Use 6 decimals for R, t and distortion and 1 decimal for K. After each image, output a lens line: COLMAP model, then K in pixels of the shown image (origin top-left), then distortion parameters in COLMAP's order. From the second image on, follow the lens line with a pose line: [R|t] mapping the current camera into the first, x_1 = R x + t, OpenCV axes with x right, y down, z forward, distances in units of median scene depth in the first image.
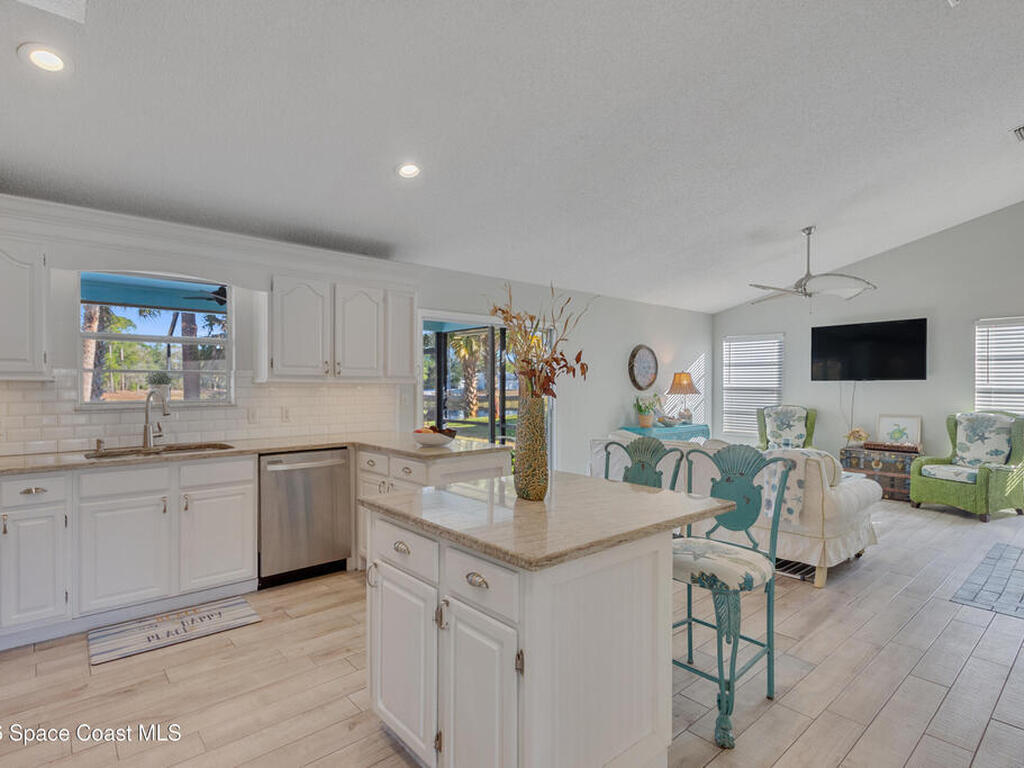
lens RADIAL K [[536.3, 0, 507.3], [0, 536.3, 387.7], [0, 0, 1]] dist [0.012736, 0.000453]
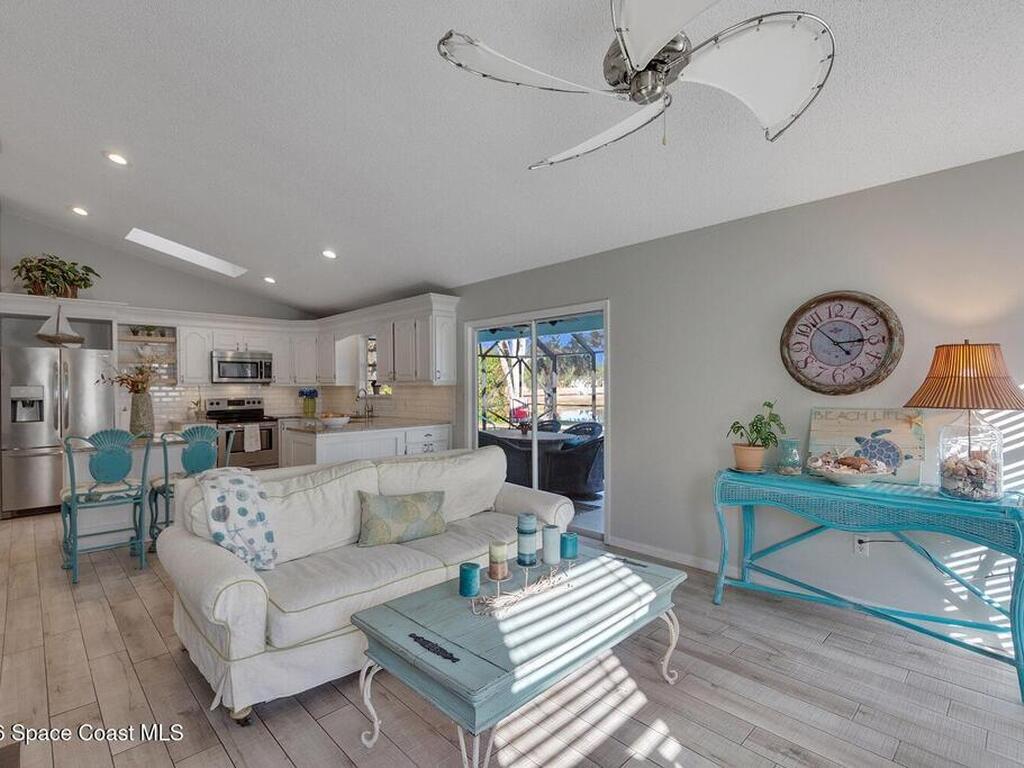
lens RADIAL K [[495.9, 0, 510.6], [0, 495.9, 388.3], [0, 0, 1]] dist [-0.003504, -0.000561]
pose [[0.066385, 0.002682, -0.997790, 0.836865], [0.000230, 0.999996, 0.002703, -0.002590], [0.997794, -0.000409, 0.066384, 0.901914]]
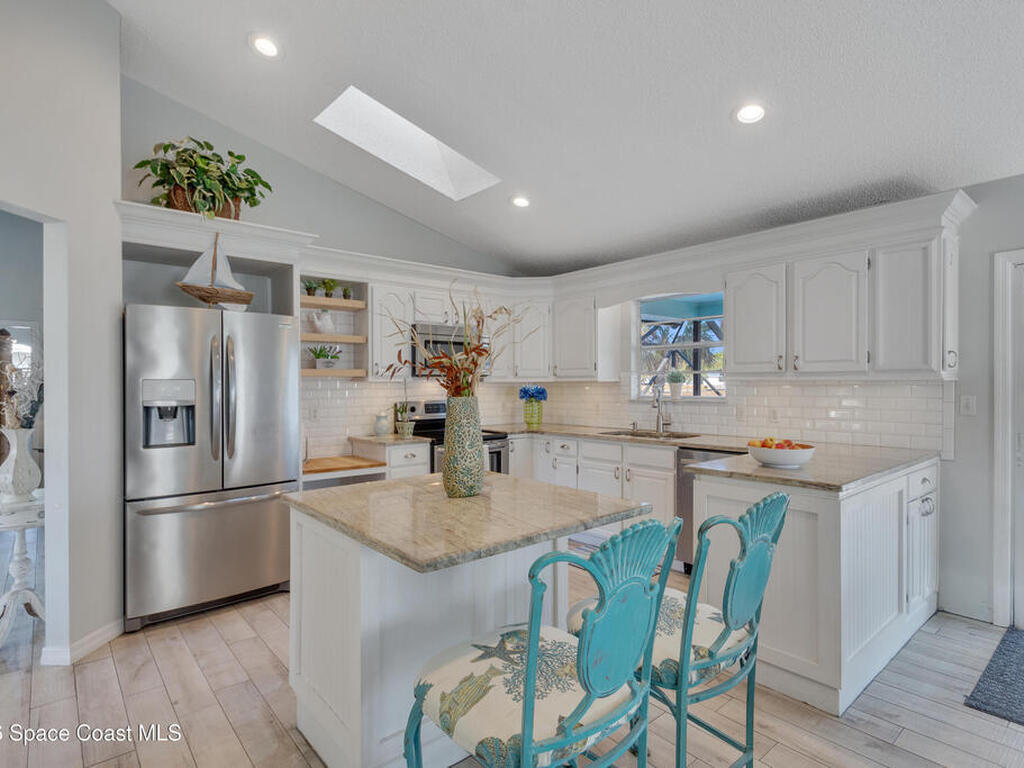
lens RADIAL K [[536.3, 0, 489.9], [0, 536.3, 383.0], [0, 0, 1]] dist [0.012736, 0.000453]
pose [[-0.020270, -0.001799, -0.999793, 0.388521], [-0.003231, 0.999993, -0.001734, -0.001432], [0.999789, 0.003195, -0.020276, 0.394716]]
